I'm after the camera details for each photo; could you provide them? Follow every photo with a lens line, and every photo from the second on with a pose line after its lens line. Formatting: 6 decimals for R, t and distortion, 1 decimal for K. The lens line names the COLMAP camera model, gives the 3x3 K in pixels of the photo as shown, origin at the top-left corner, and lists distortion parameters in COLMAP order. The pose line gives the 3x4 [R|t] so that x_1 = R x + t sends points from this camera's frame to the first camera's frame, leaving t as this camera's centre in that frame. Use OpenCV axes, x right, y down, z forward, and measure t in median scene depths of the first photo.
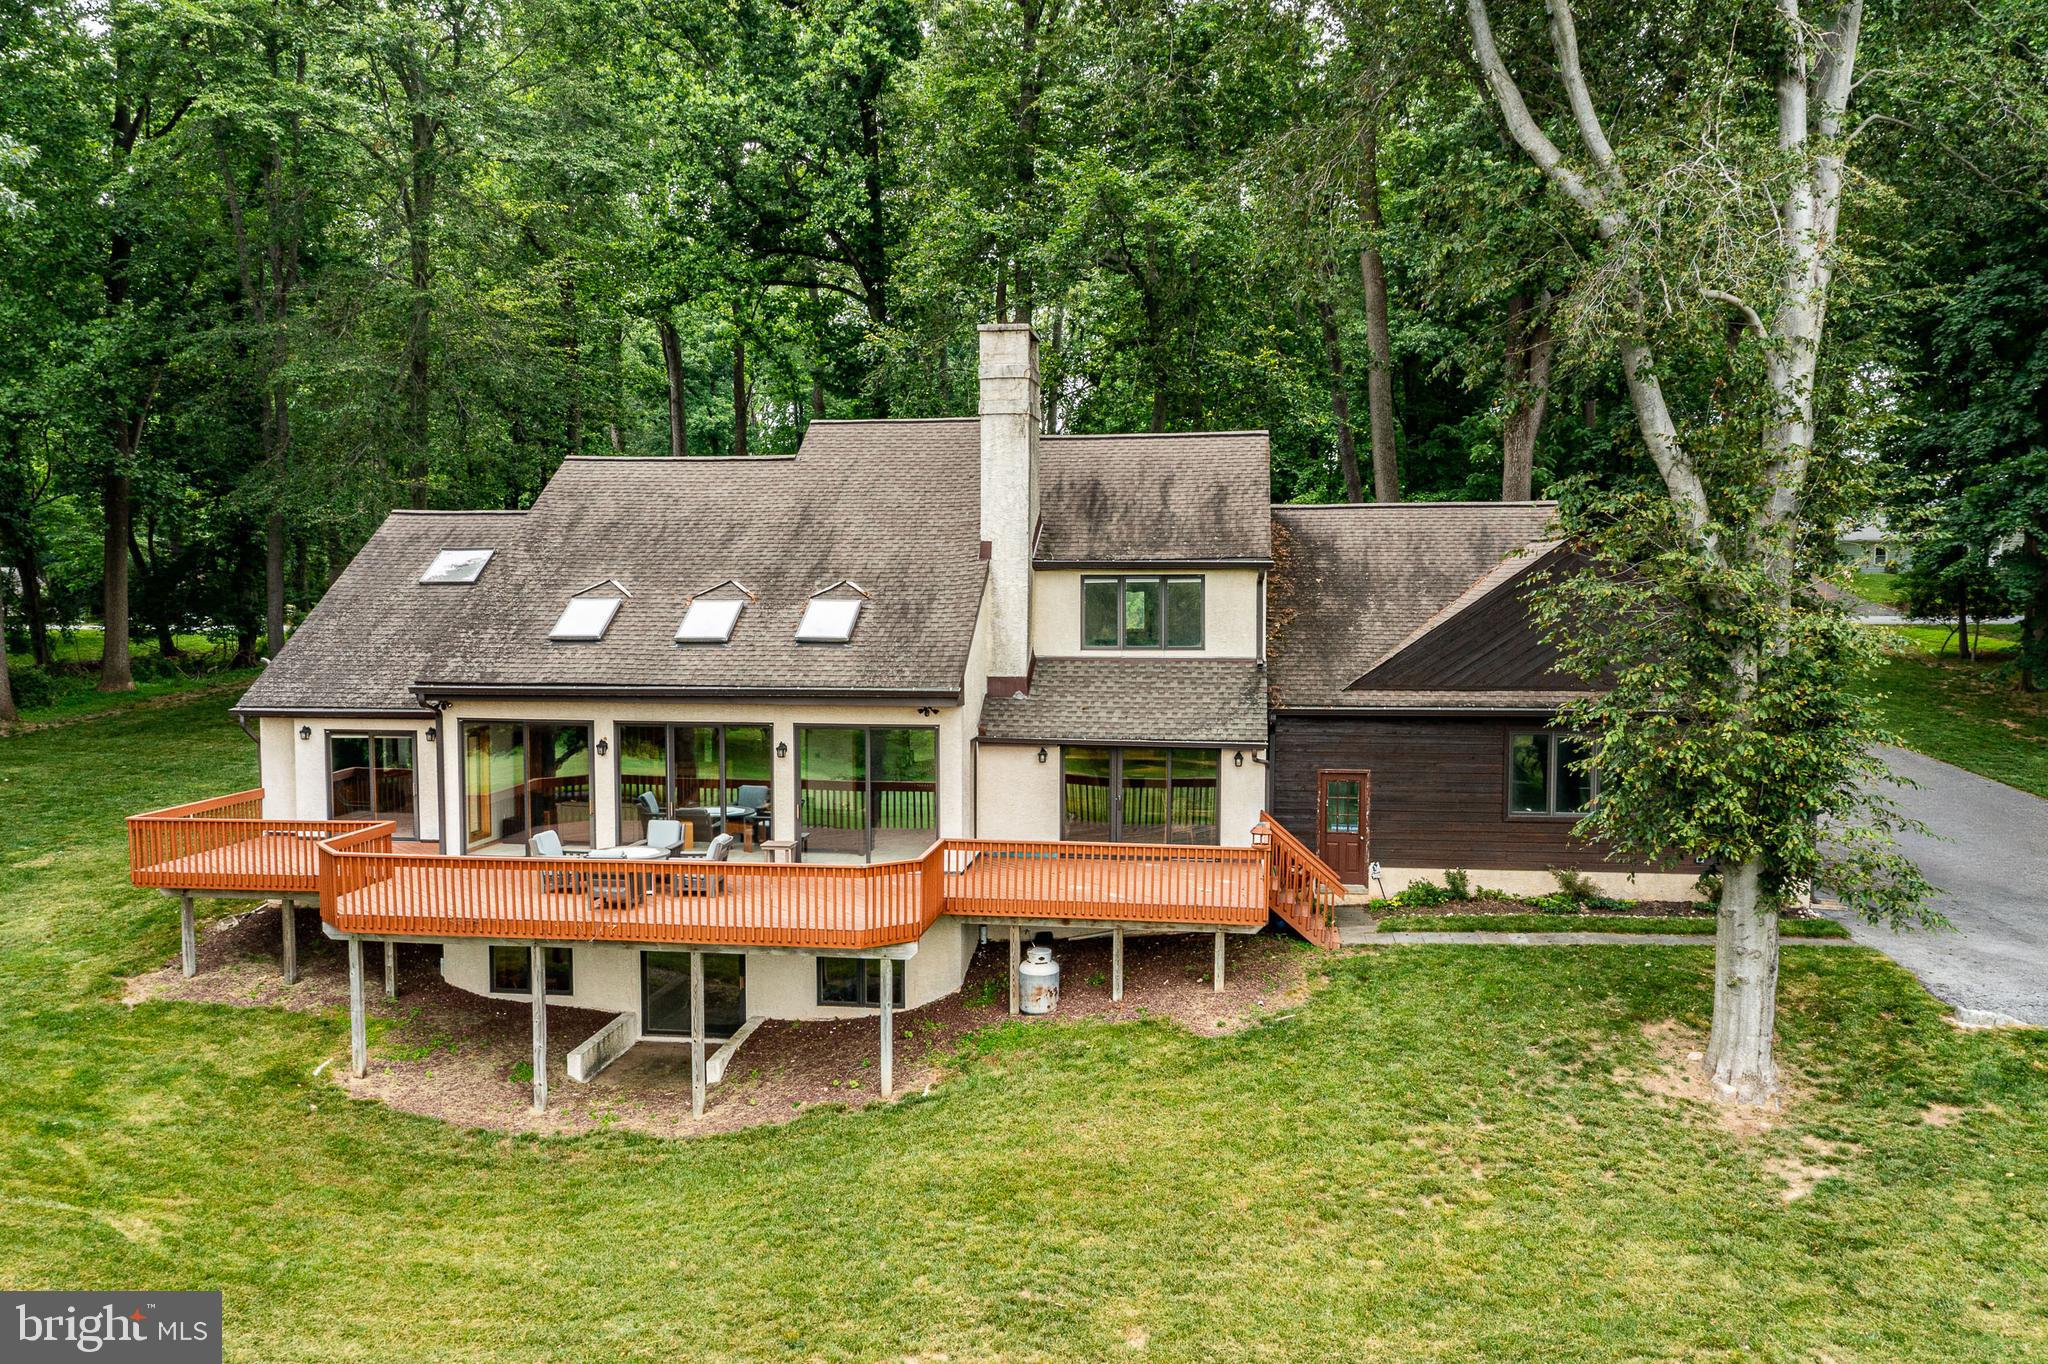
lens RADIAL K [[1628.2, 0, 1034.7], [0, 1628.2, 689.2], [0, 0, 1]] dist [-0.020059, 0.008187]
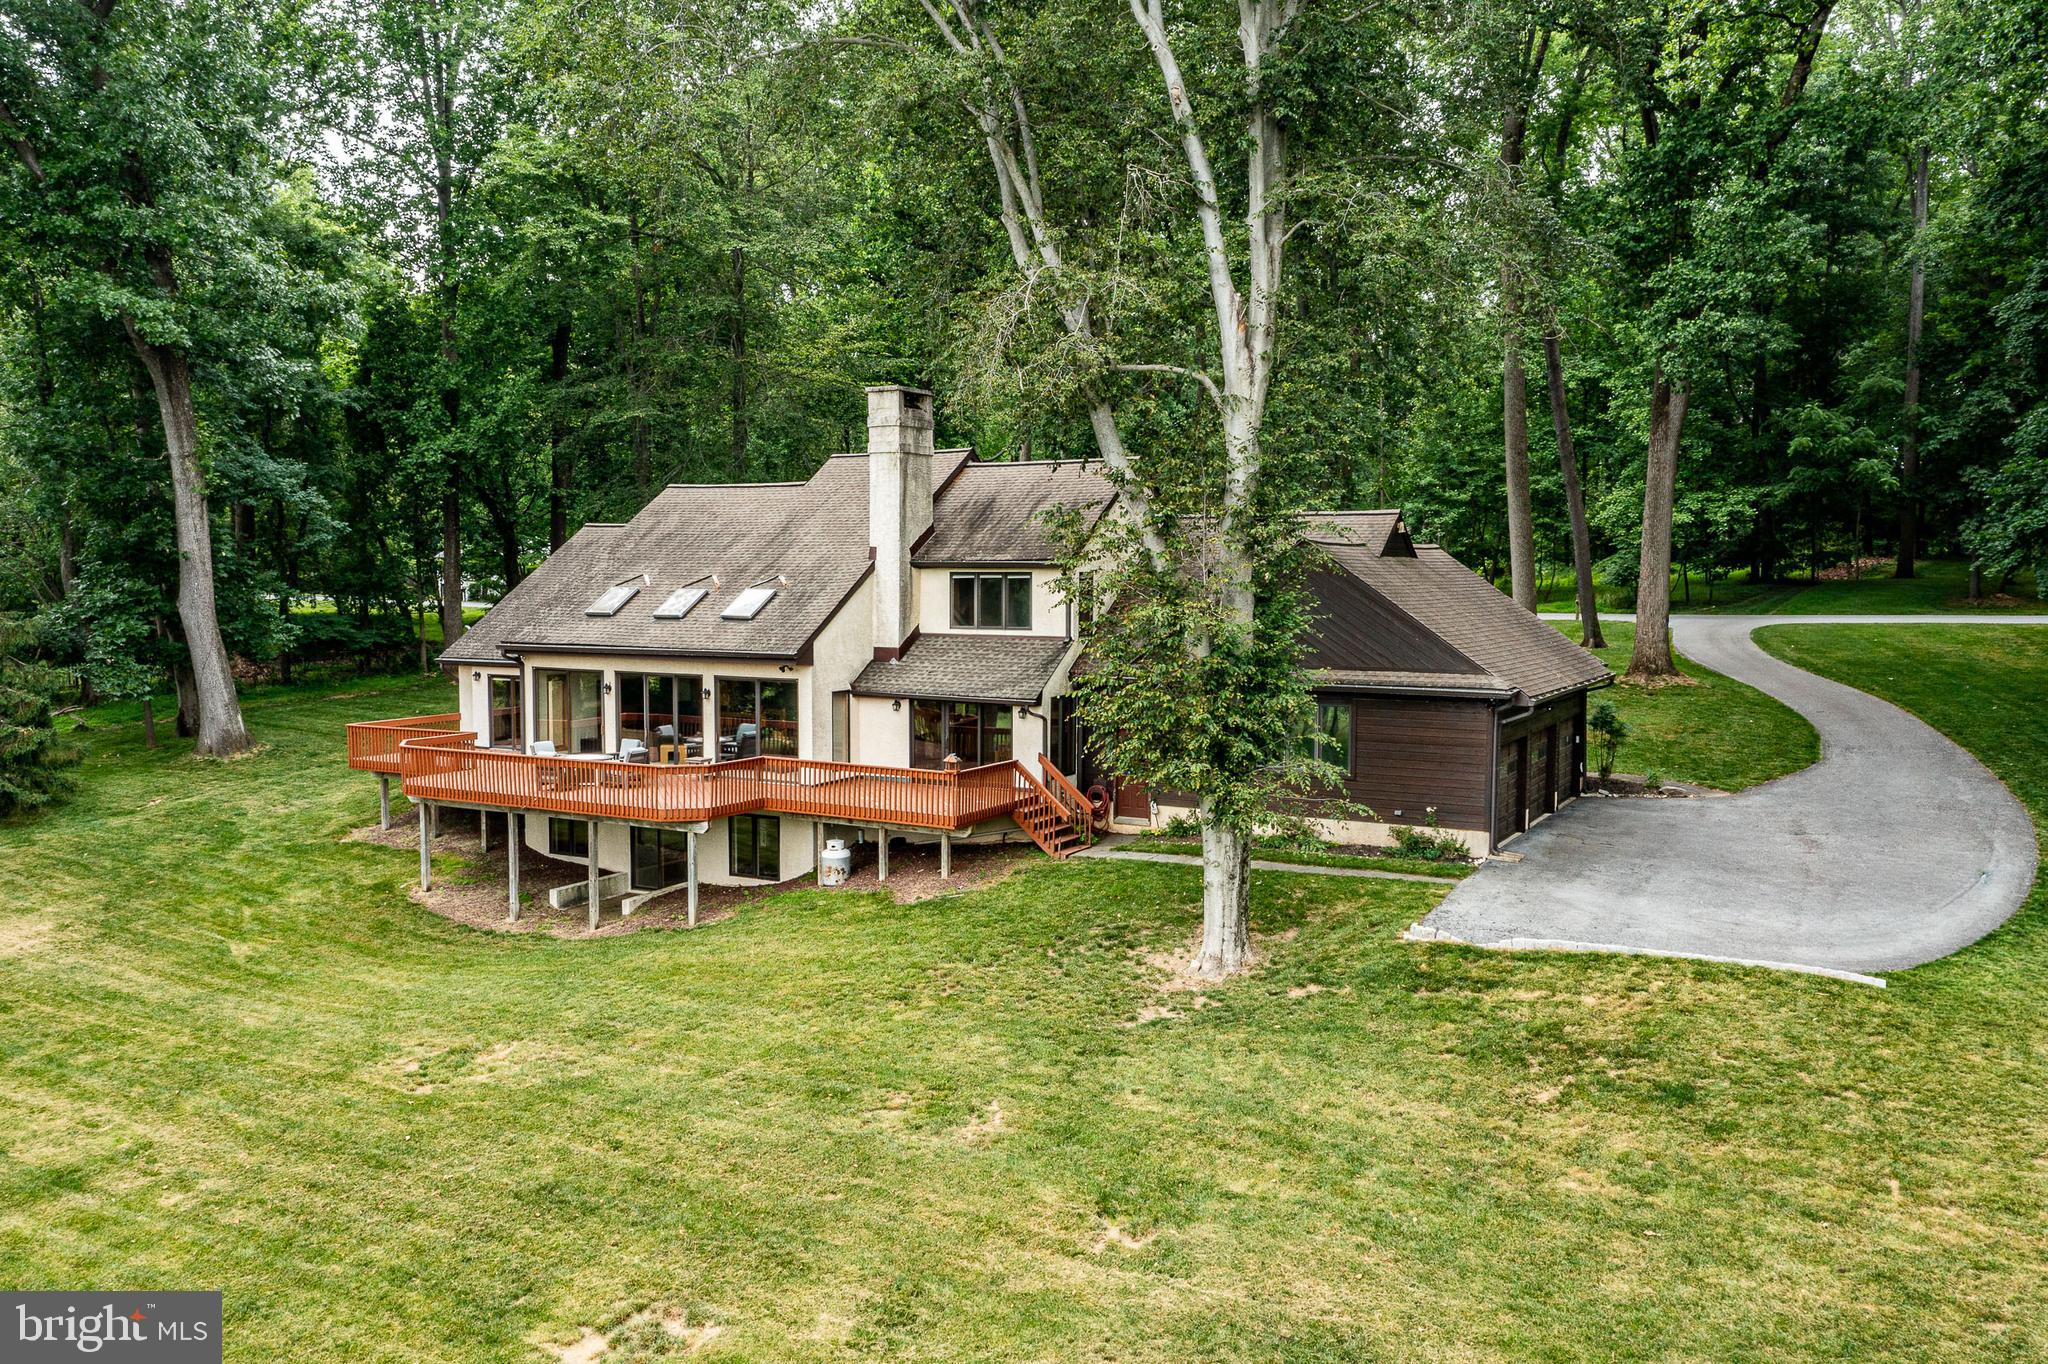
lens RADIAL K [[1628.2, 0, 1034.7], [0, 1628.2, 689.2], [0, 0, 1]] dist [-0.020059, 0.008187]
pose [[0.931164, 0.028851, -0.363456, 0.634160], [-0.026771, 0.999584, 0.010759, 0.009980], [0.363615, -0.000288, 0.931549, -0.226907]]
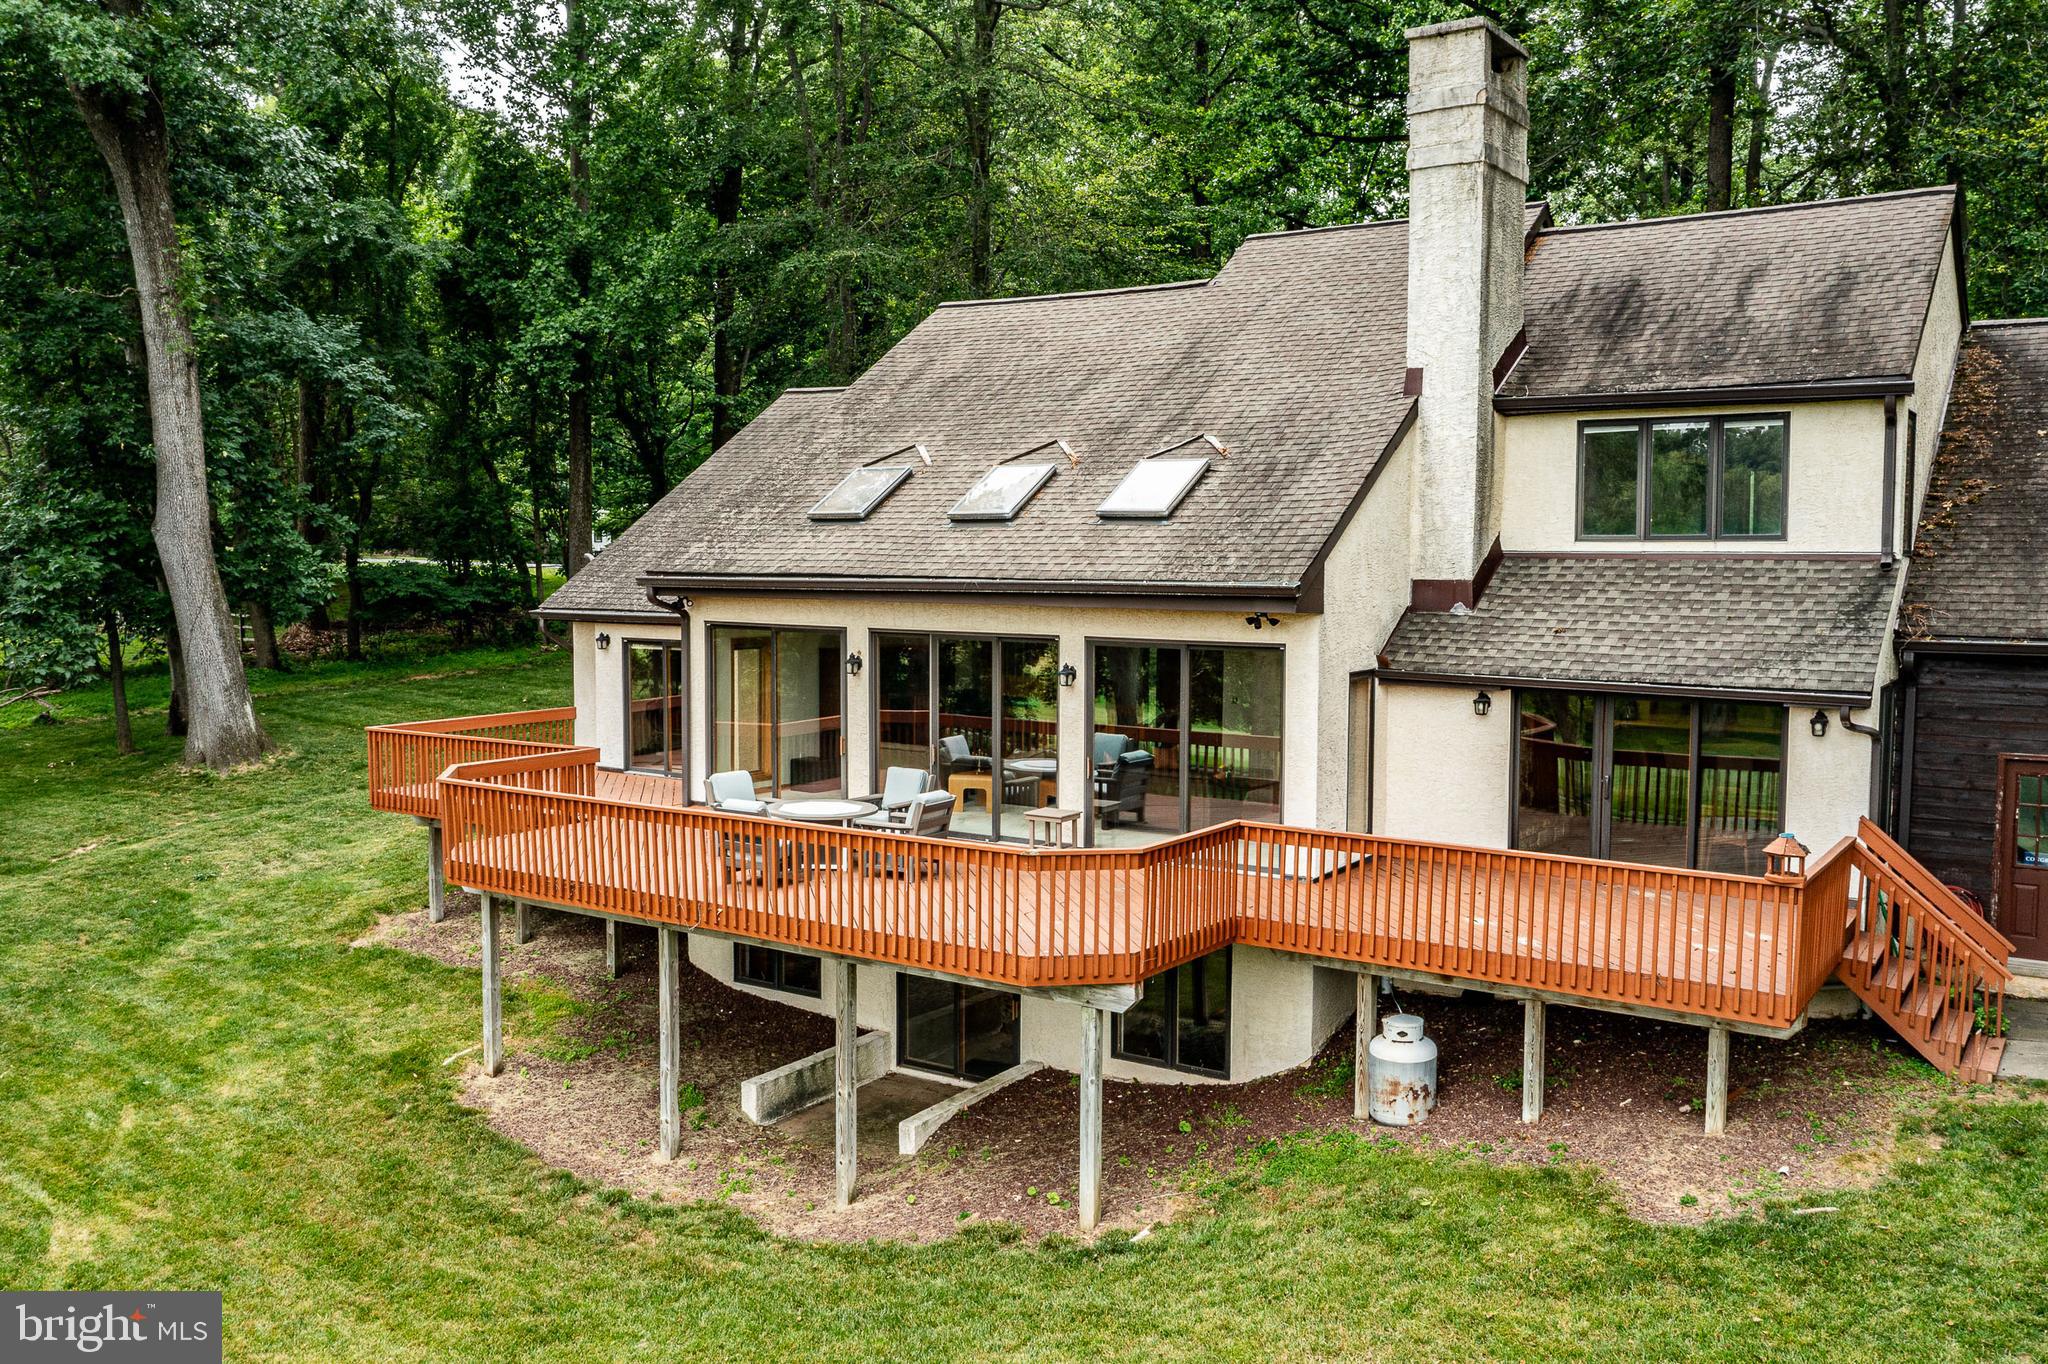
lens RADIAL K [[1696.4, 0, 1030.7], [0, 1696.4, 664.7], [0, 0, 1]] dist [-0.020235, -0.002121]
pose [[0.893168, 0.032753, -0.448529, 0.148654], [-0.033261, 0.999424, 0.006746, 0.028568], [0.448491, 0.008893, 0.893743, 0.360880]]
